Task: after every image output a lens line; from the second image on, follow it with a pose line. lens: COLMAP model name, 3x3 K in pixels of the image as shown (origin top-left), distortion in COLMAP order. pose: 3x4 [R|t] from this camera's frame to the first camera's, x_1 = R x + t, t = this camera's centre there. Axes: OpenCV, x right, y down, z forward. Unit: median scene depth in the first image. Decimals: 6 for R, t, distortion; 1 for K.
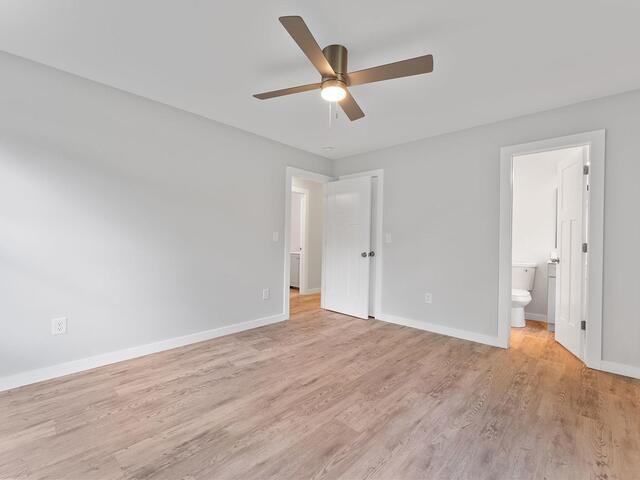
lens RADIAL K [[289.1, 0, 317.8], [0, 289.1, 241.8], [0, 0, 1]] dist [0.005679, 0.001812]
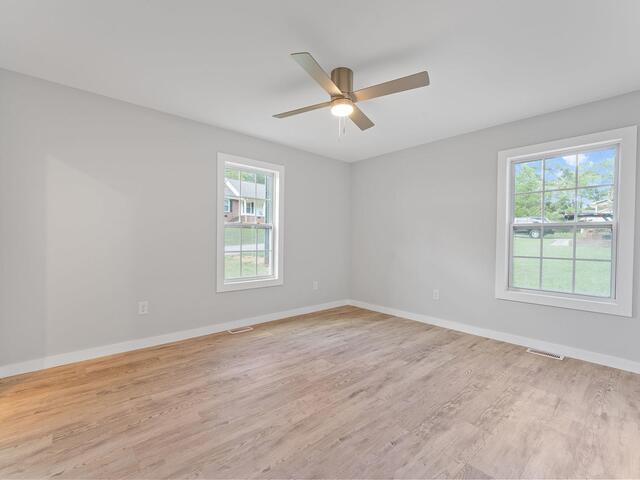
lens RADIAL K [[289.1, 0, 318.0], [0, 289.1, 240.2], [0, 0, 1]] dist [0.005679, 0.001812]
pose [[-0.995545, -0.027388, 0.090221, 0.027562], [-0.026498, 0.999588, 0.011046, -0.011596], [-0.090486, 0.008606, -0.995860, 1.864480]]
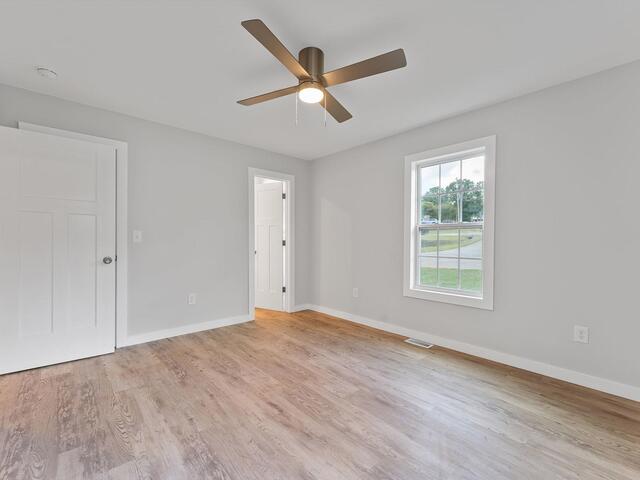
lens RADIAL K [[289.1, 0, 316.1], [0, 289.1, 241.1], [0, 0, 1]] dist [0.005679, 0.001812]
pose [[0.089133, -0.015526, 0.995899, -0.830287], [0.000848, 0.999879, 0.015512, -0.018211], [-0.996019, -0.000538, 0.089136, 0.777005]]
